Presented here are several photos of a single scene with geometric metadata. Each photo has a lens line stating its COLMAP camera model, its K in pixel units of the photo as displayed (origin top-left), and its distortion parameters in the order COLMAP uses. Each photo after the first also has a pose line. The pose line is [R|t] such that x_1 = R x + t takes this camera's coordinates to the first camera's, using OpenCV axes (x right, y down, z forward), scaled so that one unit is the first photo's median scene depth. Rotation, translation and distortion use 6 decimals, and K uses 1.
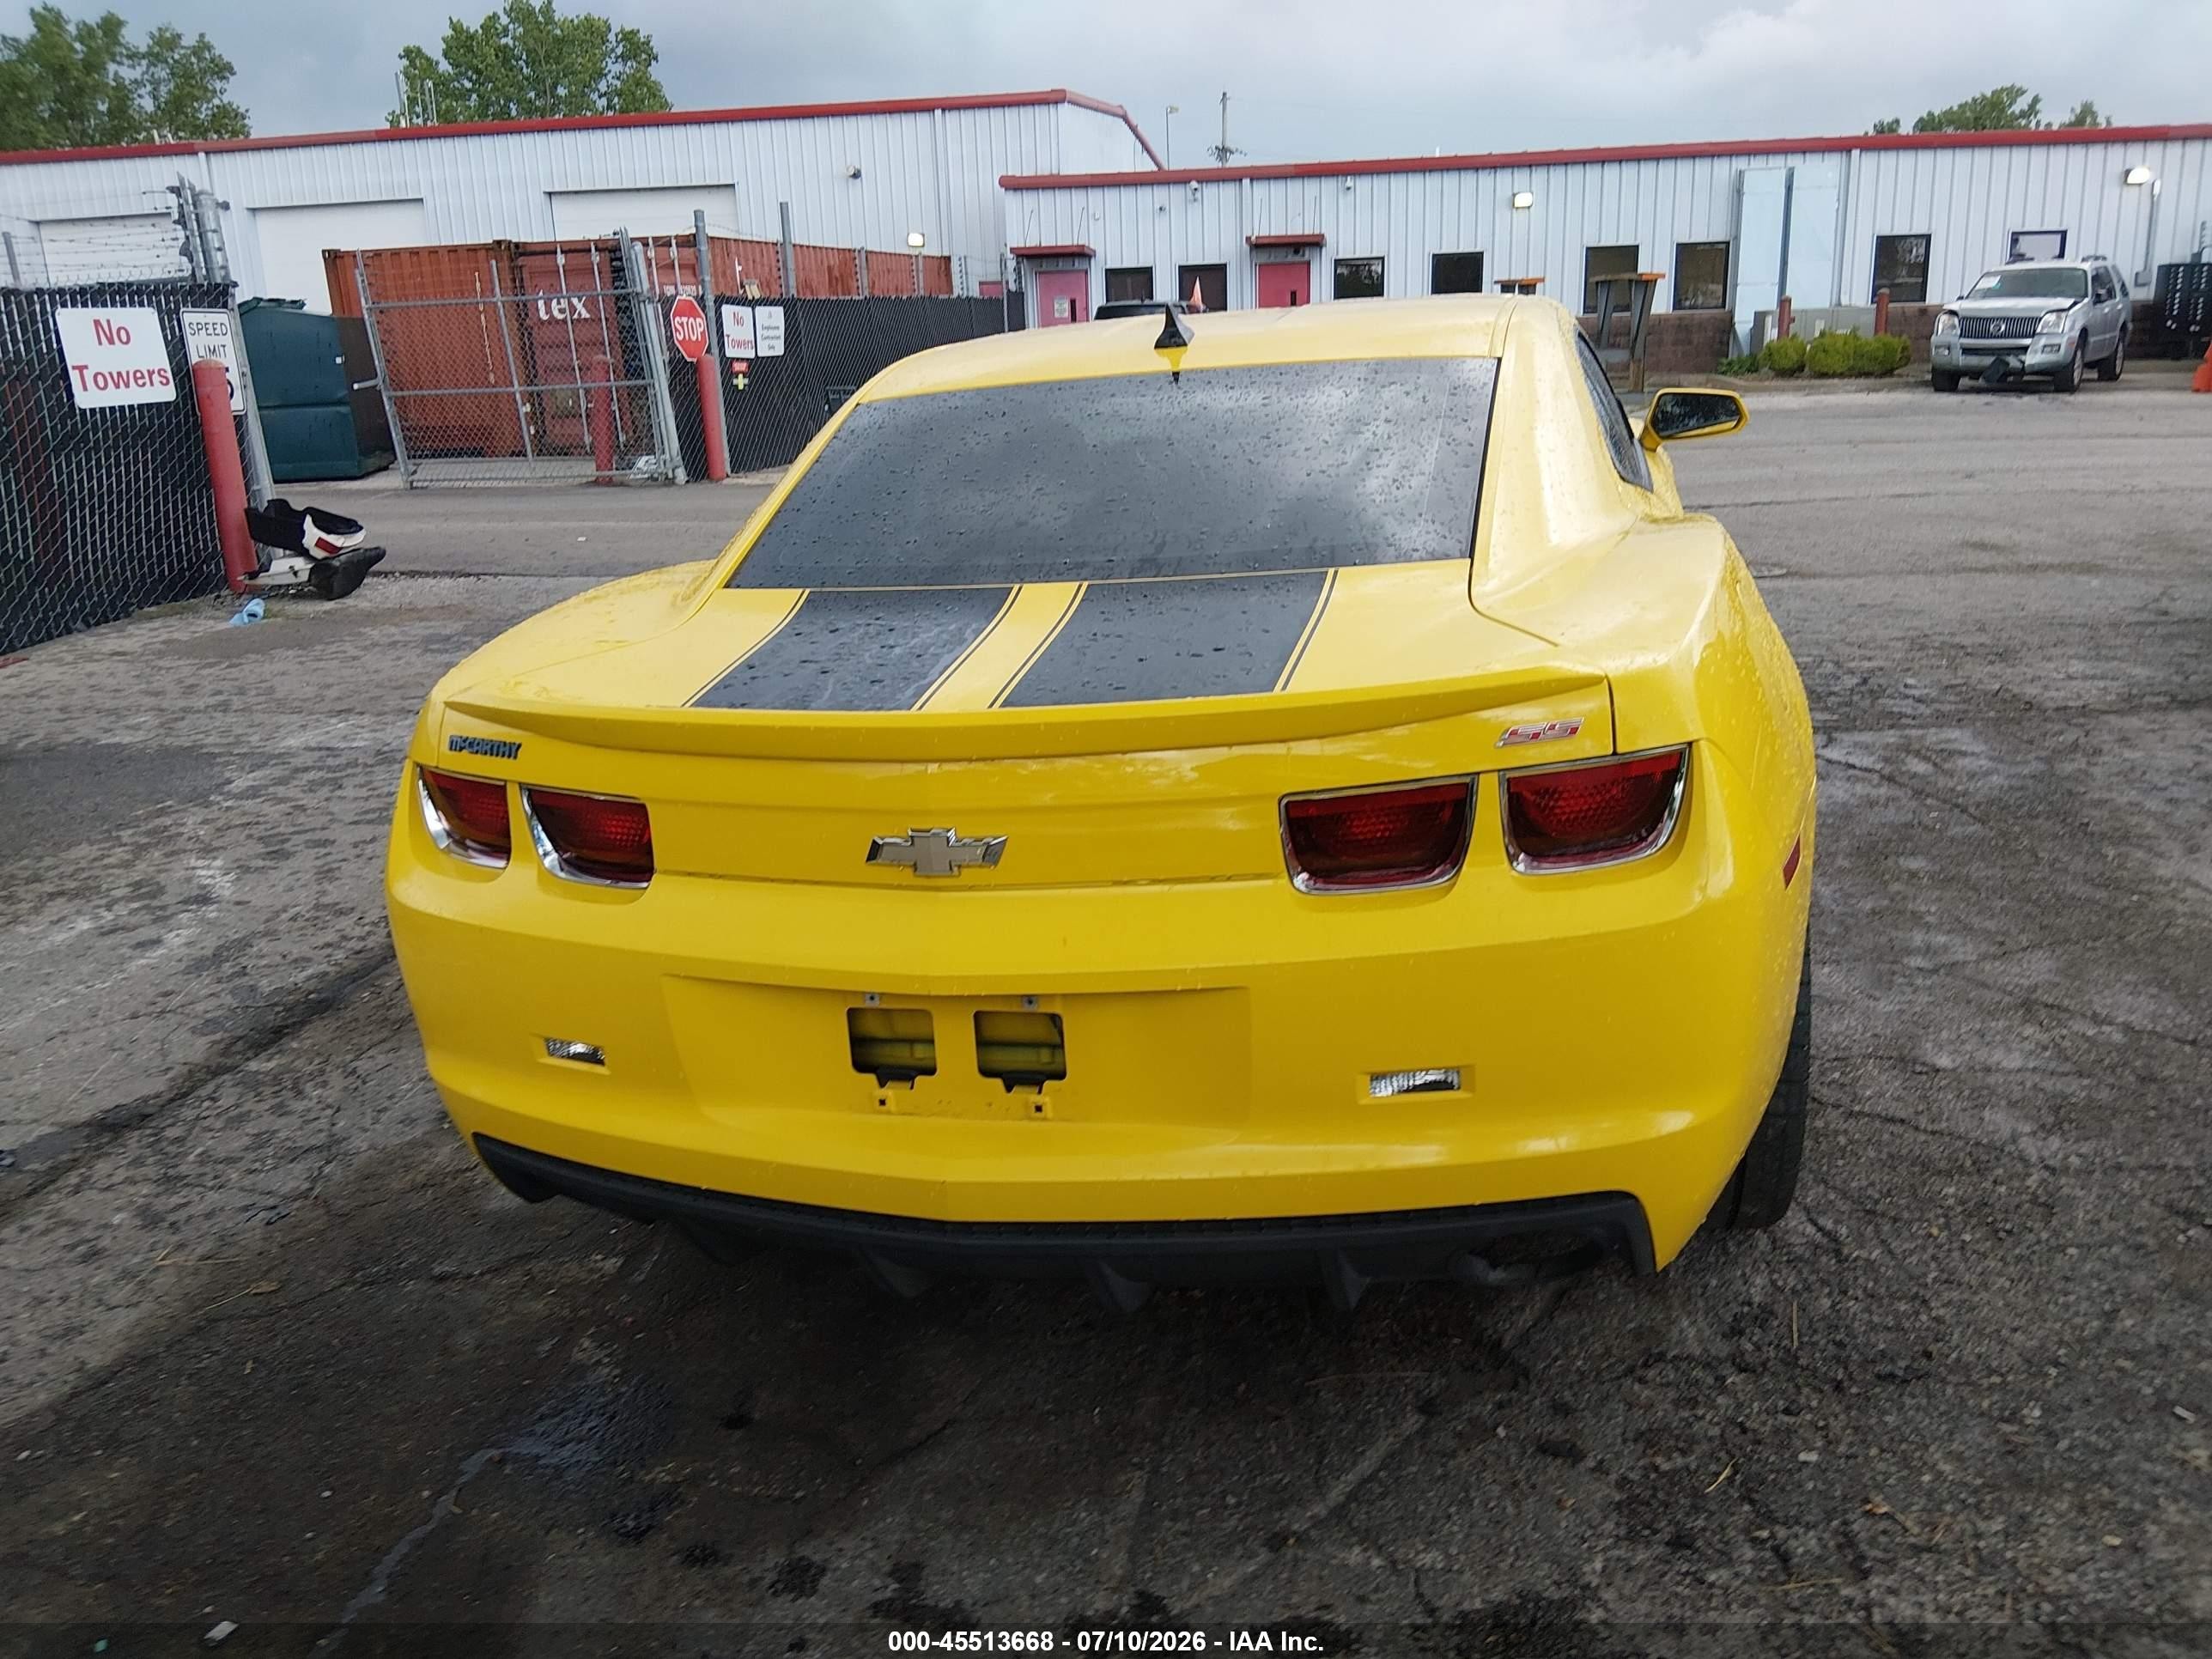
lens RADIAL K [[1789.9, 0, 1091.1], [0, 1789.9, 821.8], [0, 0, 1]] dist [0.132142, -0.193370]
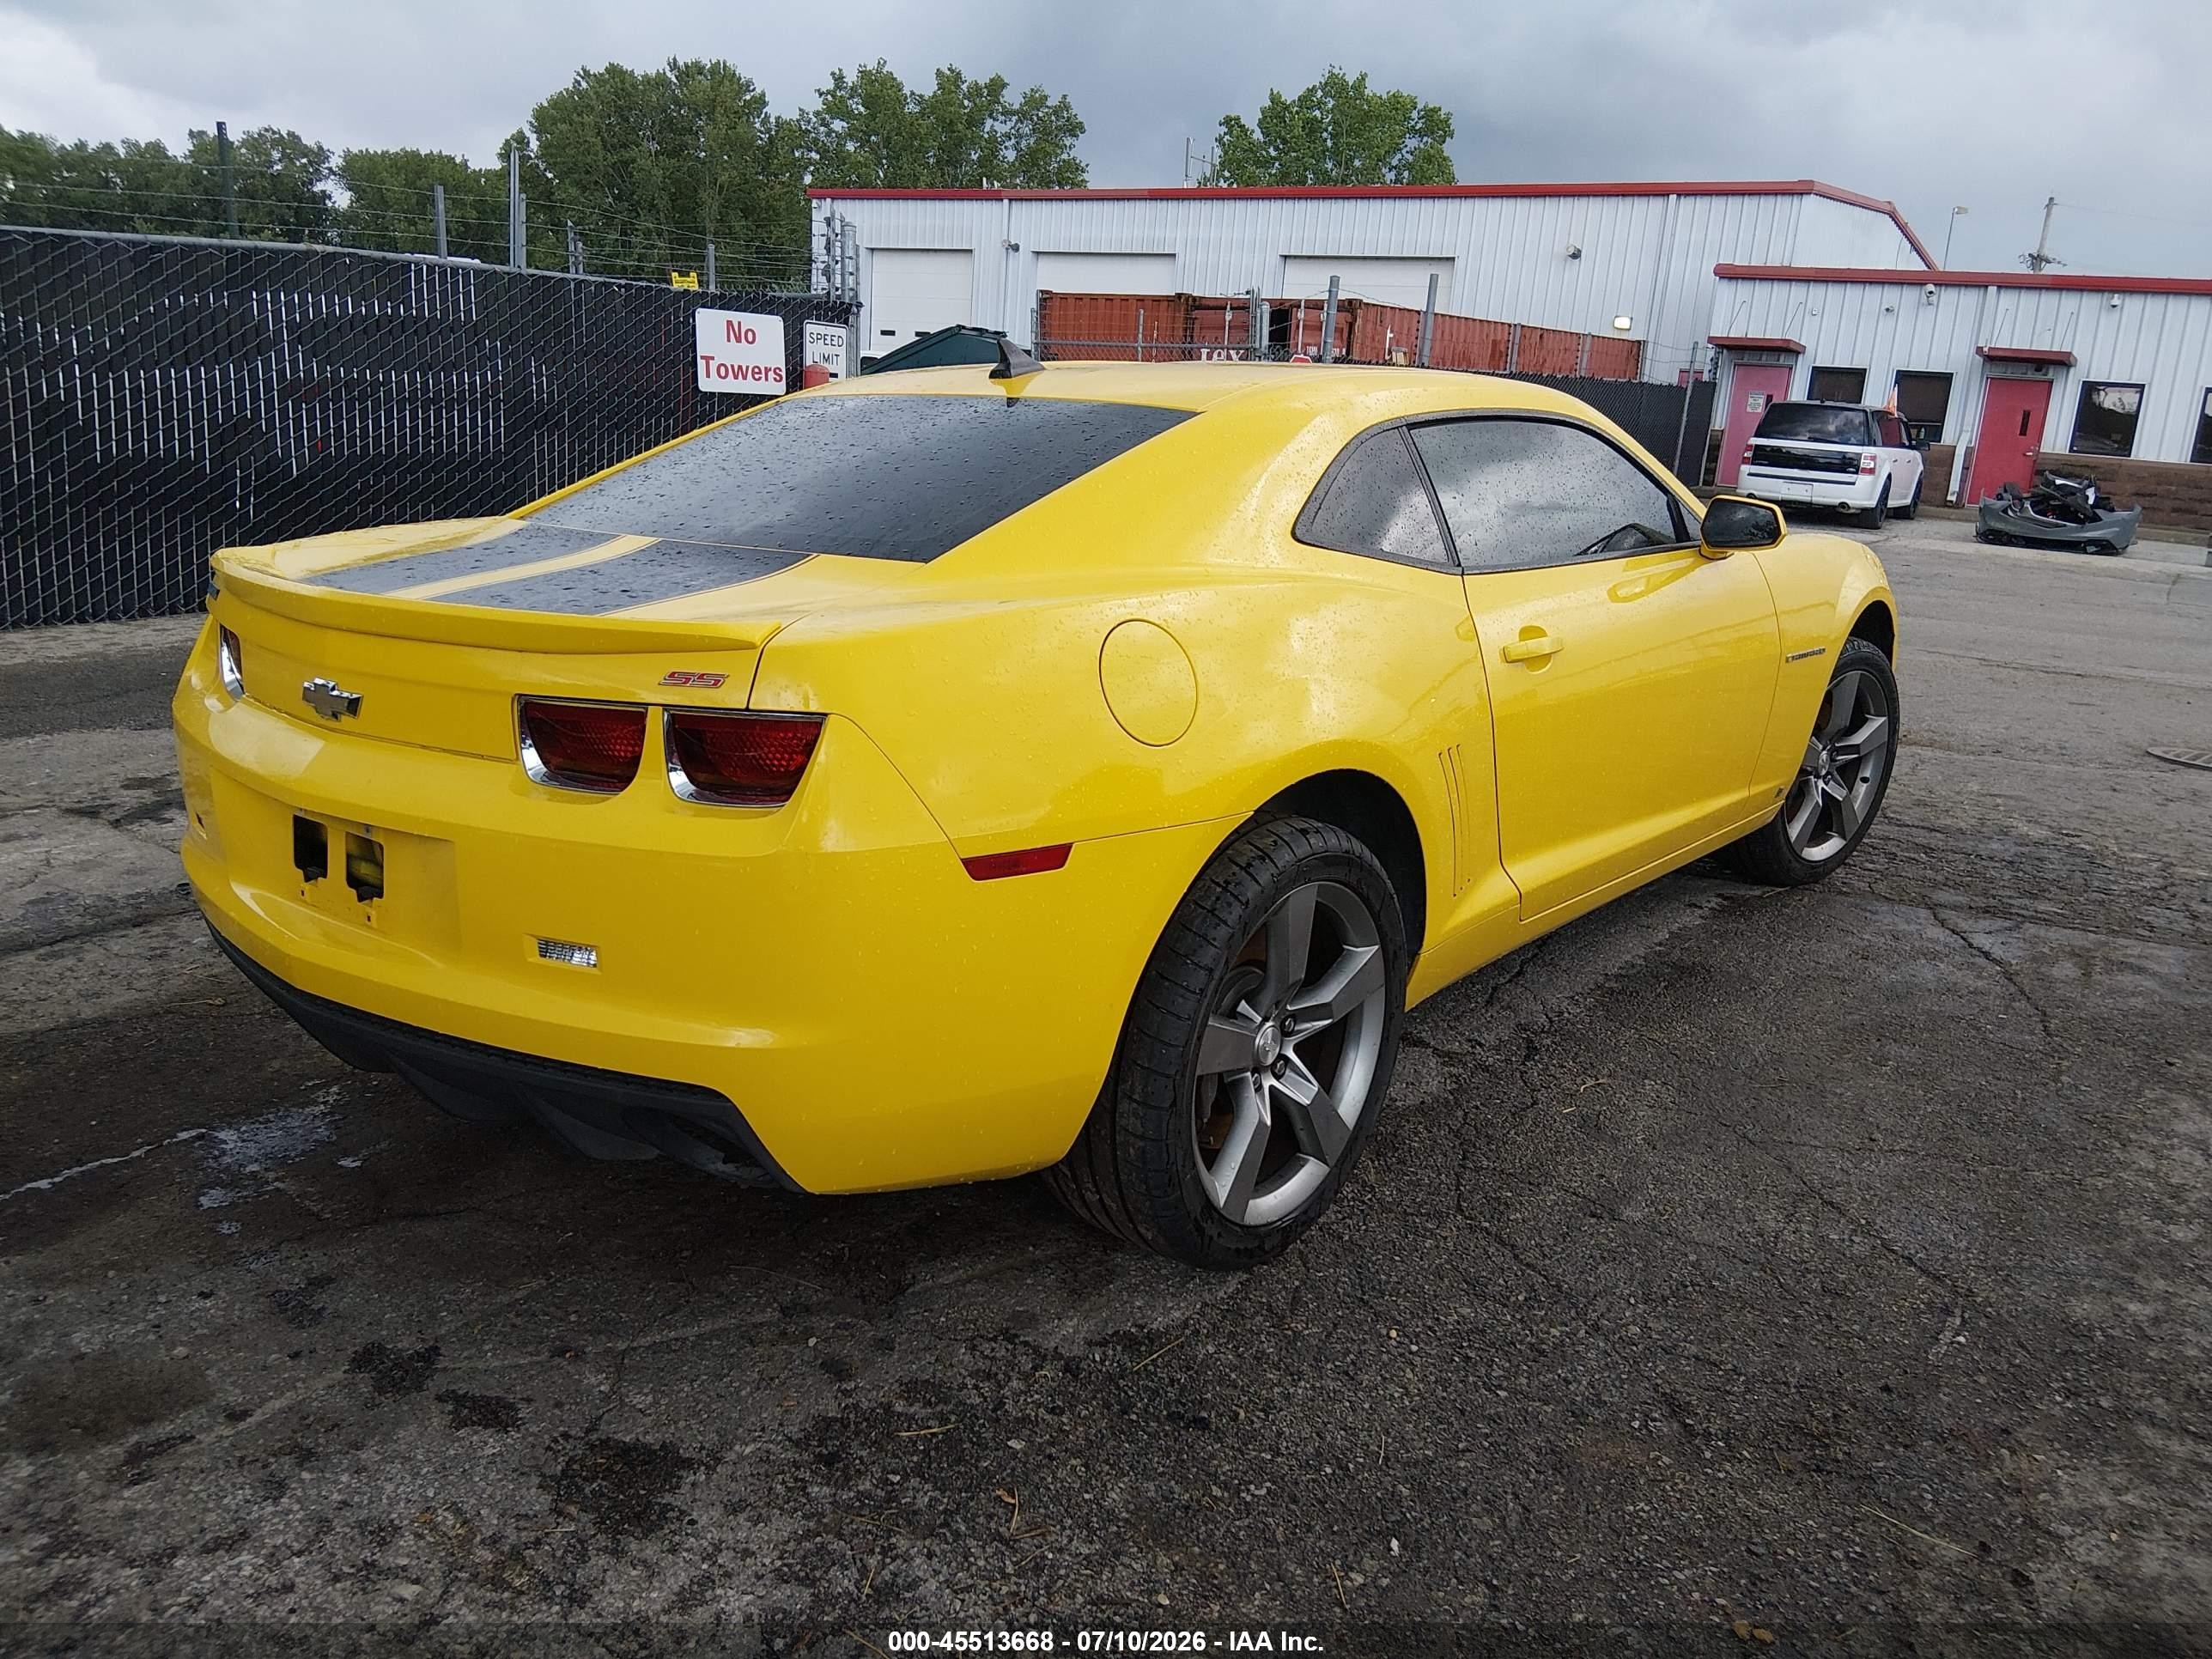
lens RADIAL K [[1789.9, 0, 1091.1], [0, 1789.9, 821.8], [0, 0, 1]] dist [0.132142, -0.193370]
pose [[0.904722, 0.192342, -0.380108, 0.074837], [-0.206076, 0.978525, 0.004656, -0.001358], [0.372841, 0.074118, 0.924930, -0.000274]]
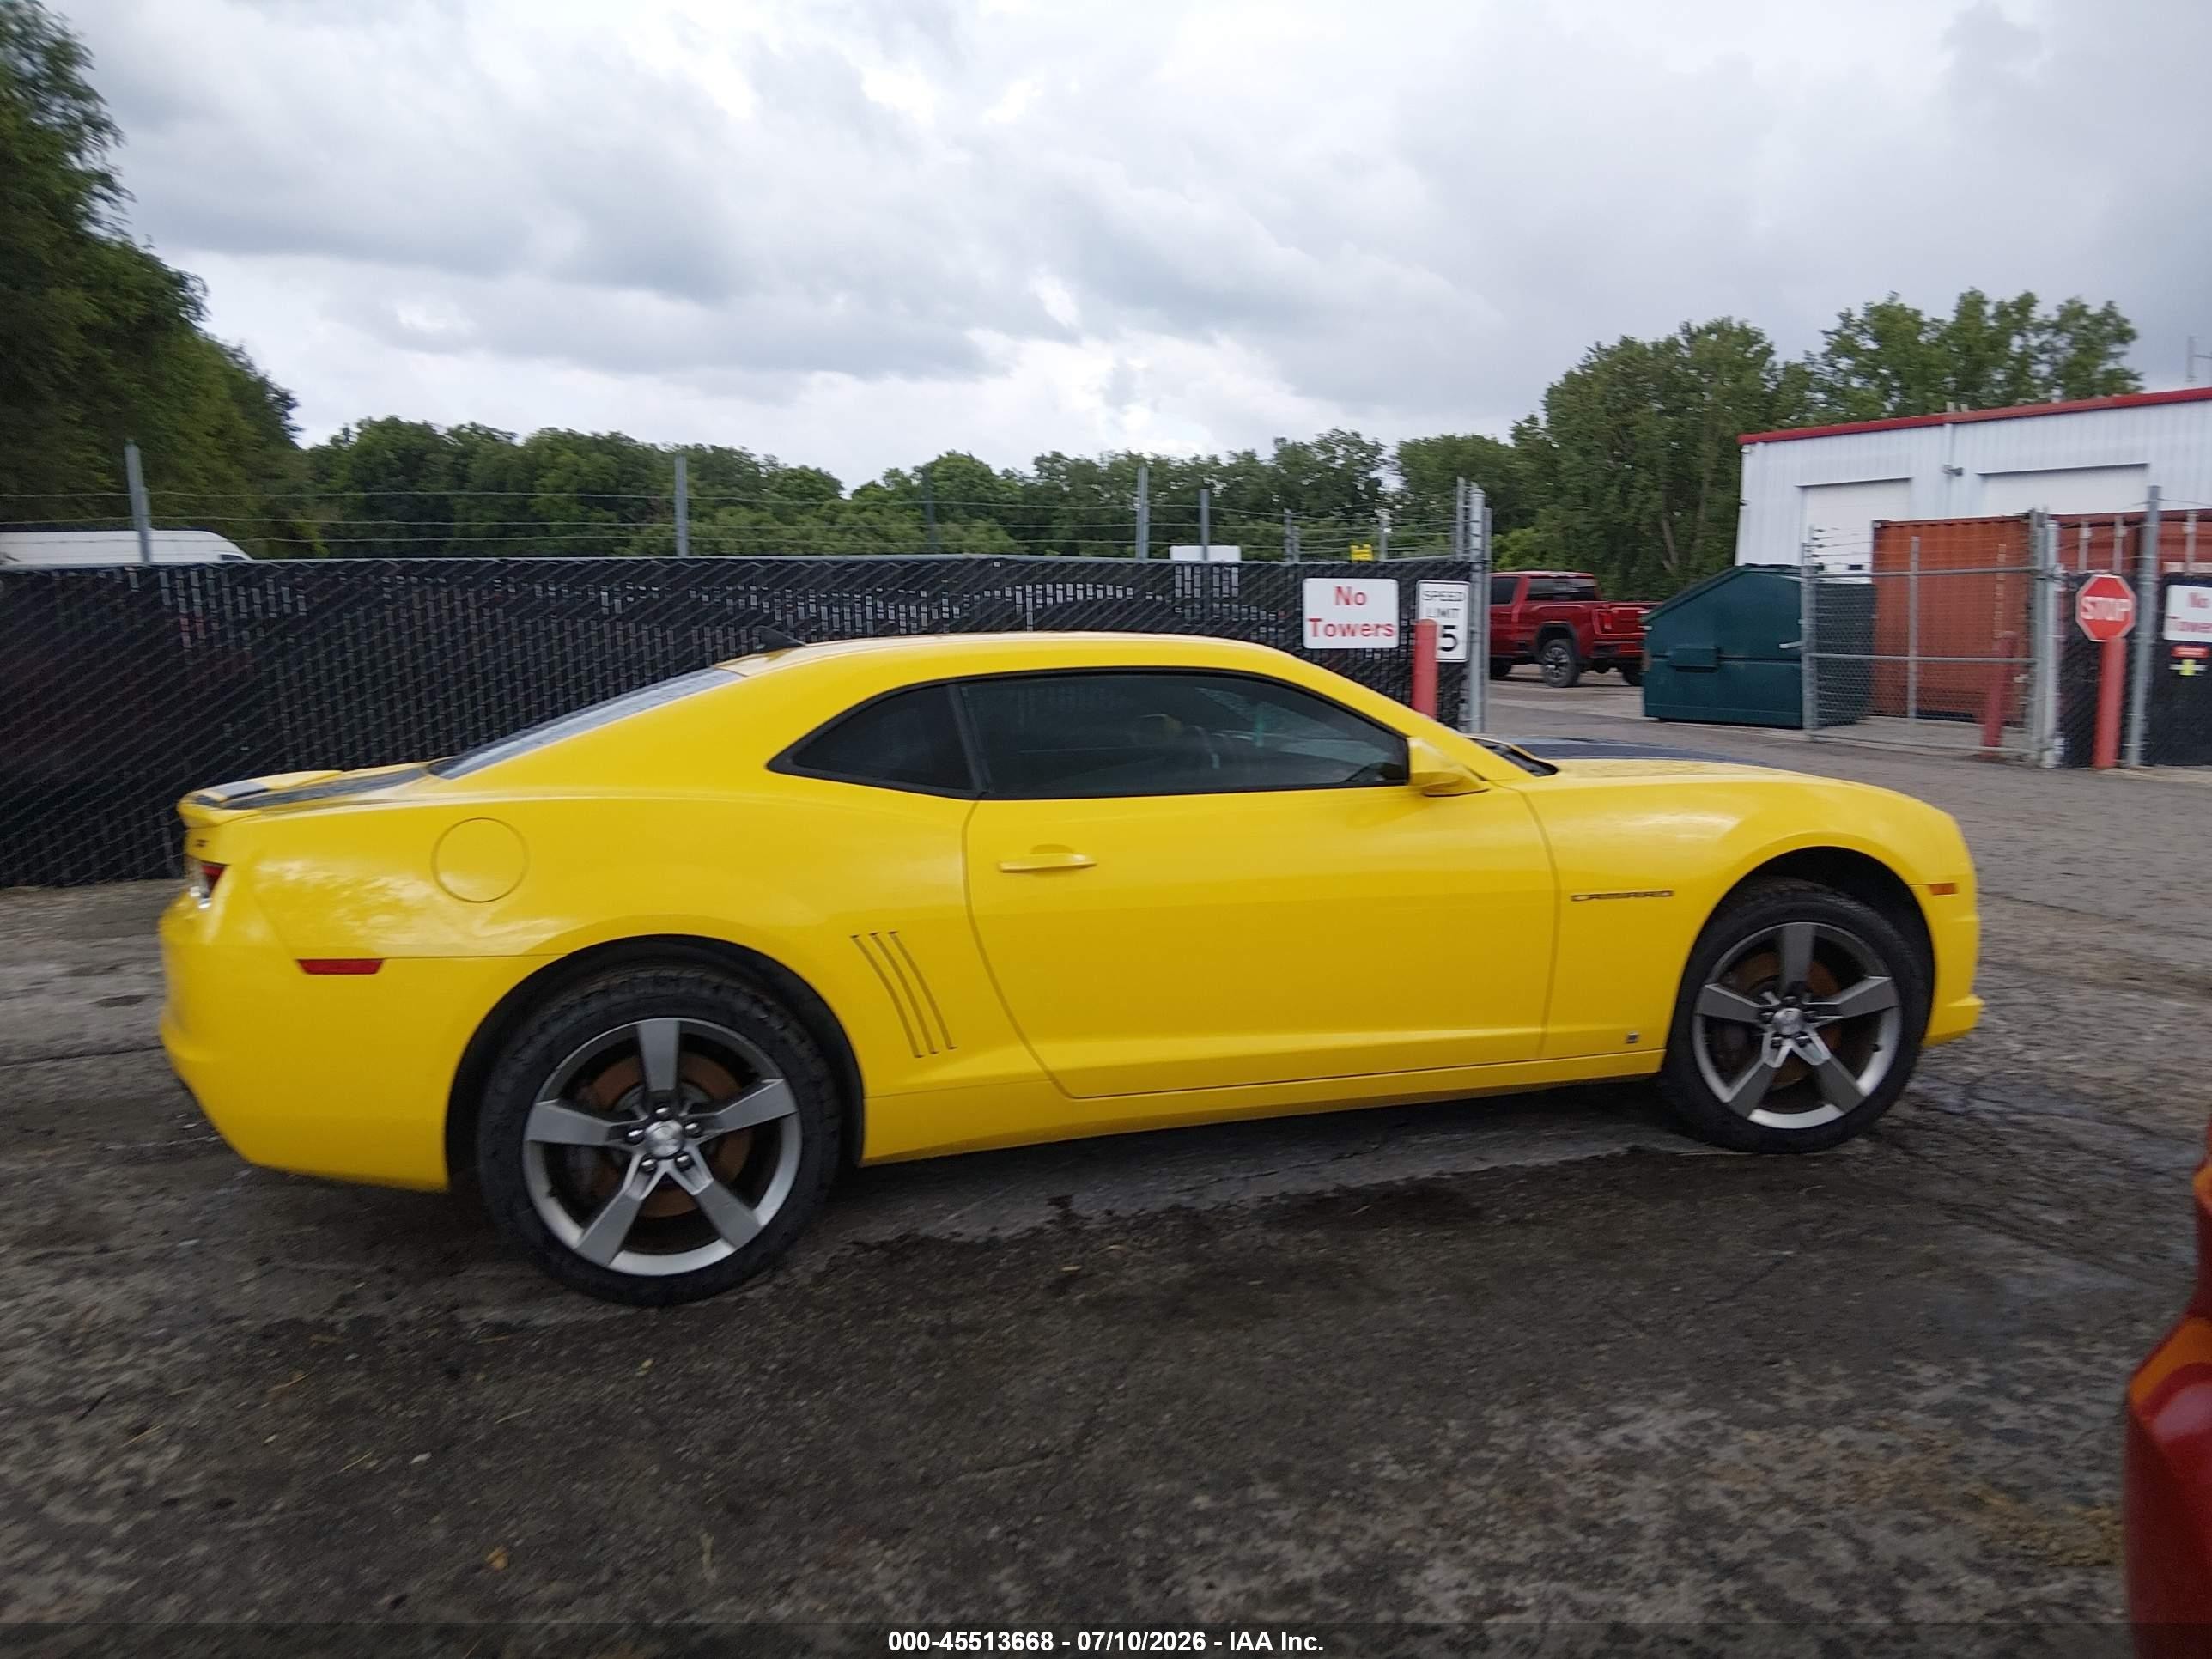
lens RADIAL K [[1789.9, 0, 1091.1], [0, 1789.9, 821.8], [0, 0, 1]] dist [0.132142, -0.193370]
pose [[0.534111, 0.156880, -0.830731, 0.193695], [-0.260128, 0.965456, 0.015076, -0.028751], [0.804400, 0.208045, 0.556470, 0.050872]]
